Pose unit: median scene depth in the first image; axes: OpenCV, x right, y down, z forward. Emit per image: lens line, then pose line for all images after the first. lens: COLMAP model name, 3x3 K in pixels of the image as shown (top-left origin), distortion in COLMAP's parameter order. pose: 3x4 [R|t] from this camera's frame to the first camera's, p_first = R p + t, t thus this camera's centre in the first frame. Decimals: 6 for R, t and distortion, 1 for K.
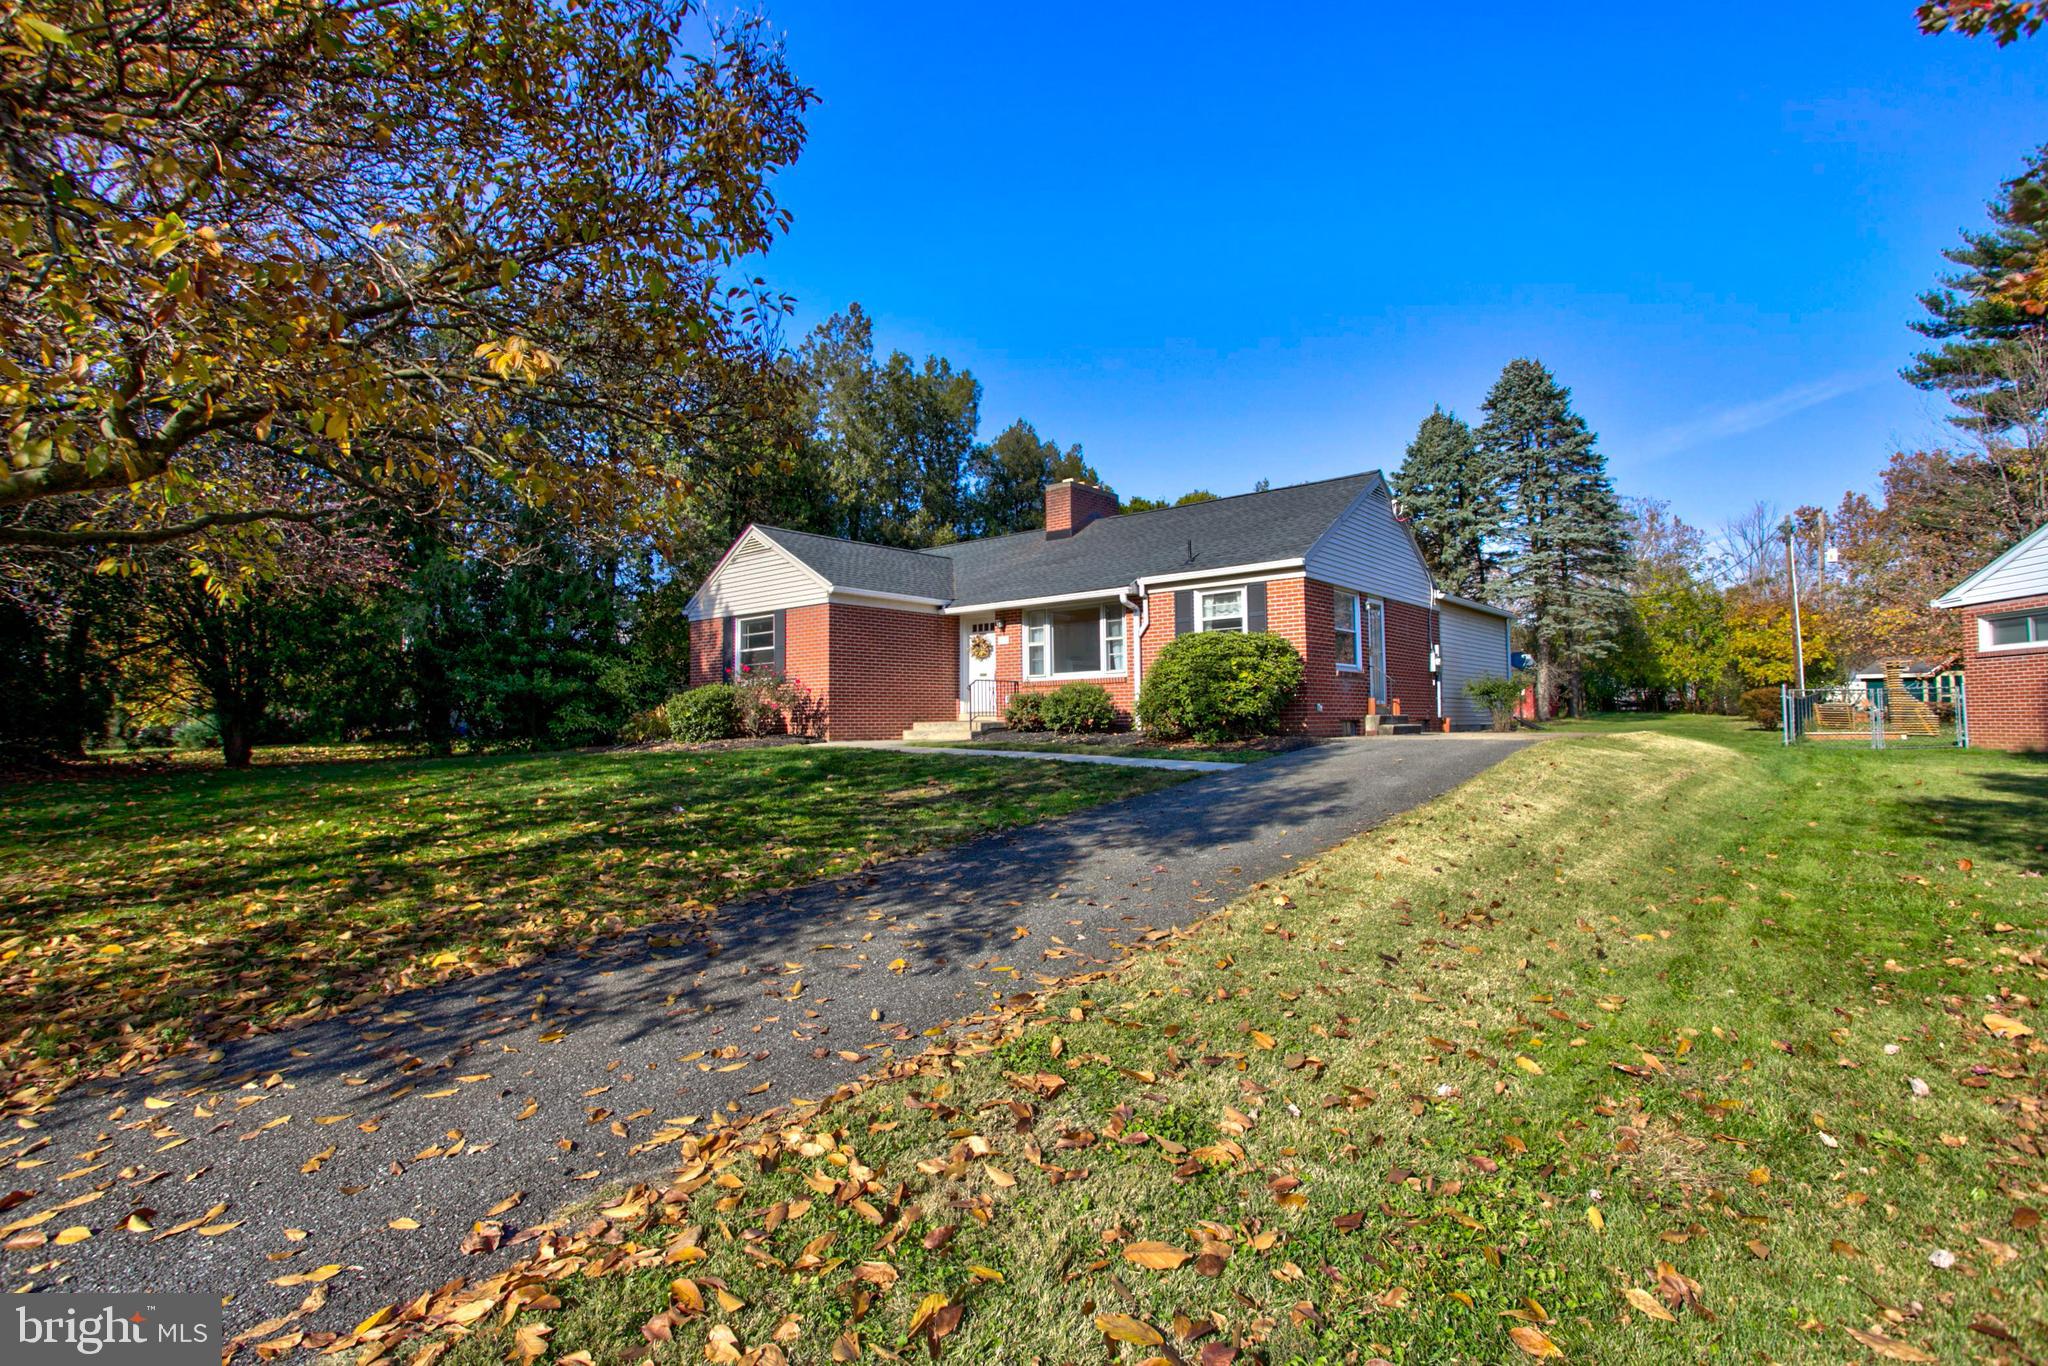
lens RADIAL K [[988.9, 0, 1024.0], [0, 988.9, 683.0], [0, 0, 1]] dist [-0.055015, 0.030103]
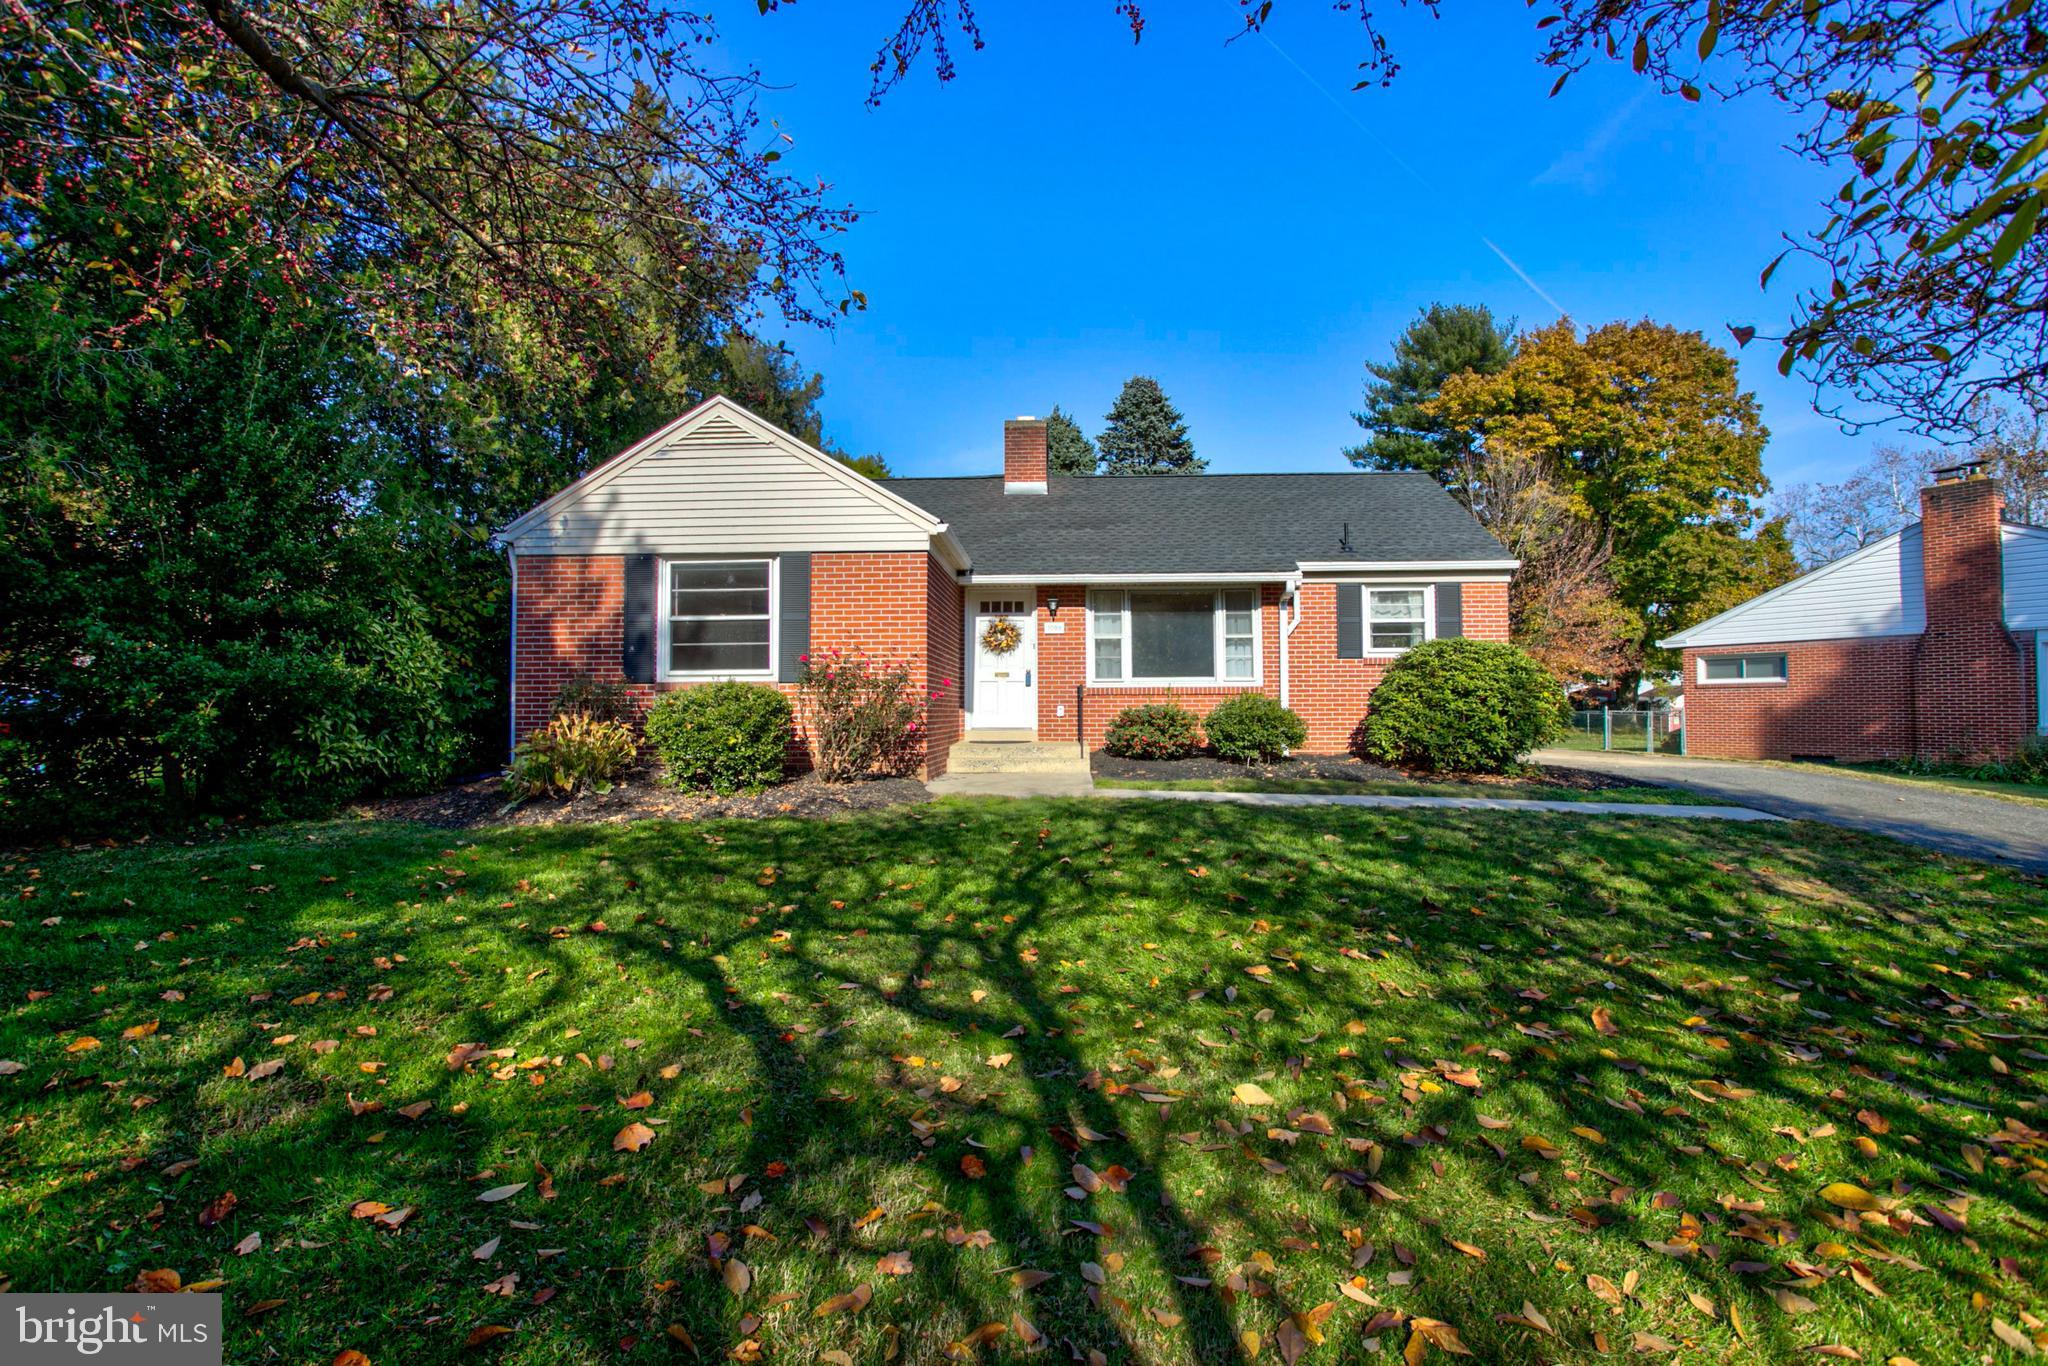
lens RADIAL K [[1044.2, 0, 1024.0], [0, 1044.2, 683.0], [0, 0, 1]] dist [-0.092780, 0.036576]
pose [[0.786117, 0.026532, 0.617509, -0.507435], [-0.027461, 0.999591, -0.007990, 0.002453], [-0.617468, -0.010676, 0.786524, 0.437274]]
